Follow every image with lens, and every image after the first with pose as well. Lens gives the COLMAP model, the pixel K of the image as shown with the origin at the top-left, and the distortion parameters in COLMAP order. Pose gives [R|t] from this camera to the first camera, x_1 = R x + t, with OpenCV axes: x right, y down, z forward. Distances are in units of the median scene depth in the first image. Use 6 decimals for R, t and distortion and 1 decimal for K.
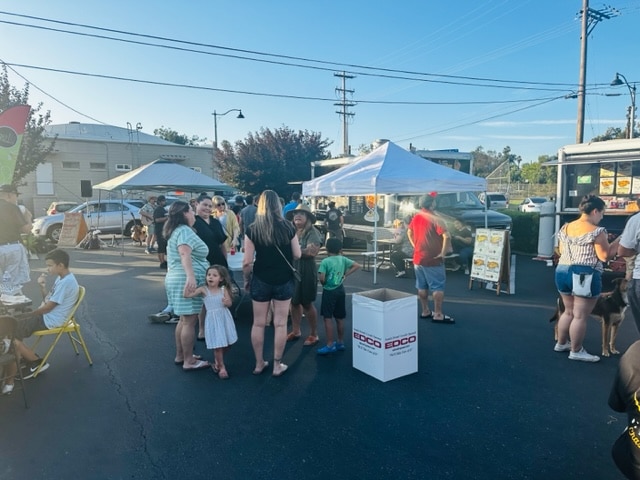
lens RADIAL K [[434.6, 0, 320.6], [0, 434.6, 243.5], [0, 0, 1]] dist [0.027470, -0.027653]
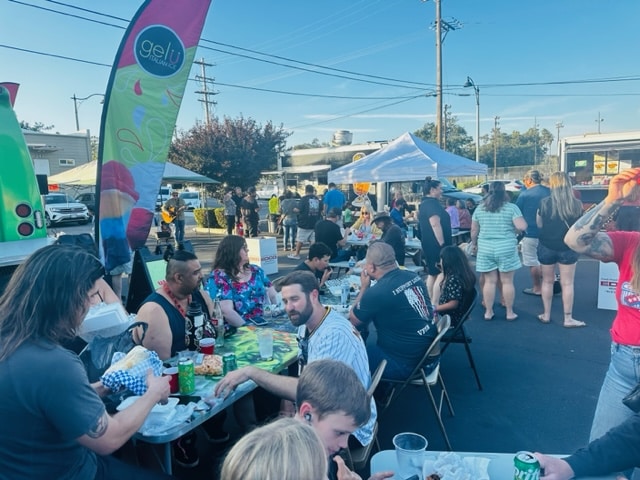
lens RADIAL K [[434.6, 0, 322.1], [0, 434.6, 237.1], [0, 0, 1]] dist [0.027470, -0.027653]
pose [[0.938180, -0.070847, 0.338820, -0.323201], [0.068448, 0.997473, 0.019042, -0.003525], [-0.339313, 0.005327, 0.940659, 0.024761]]
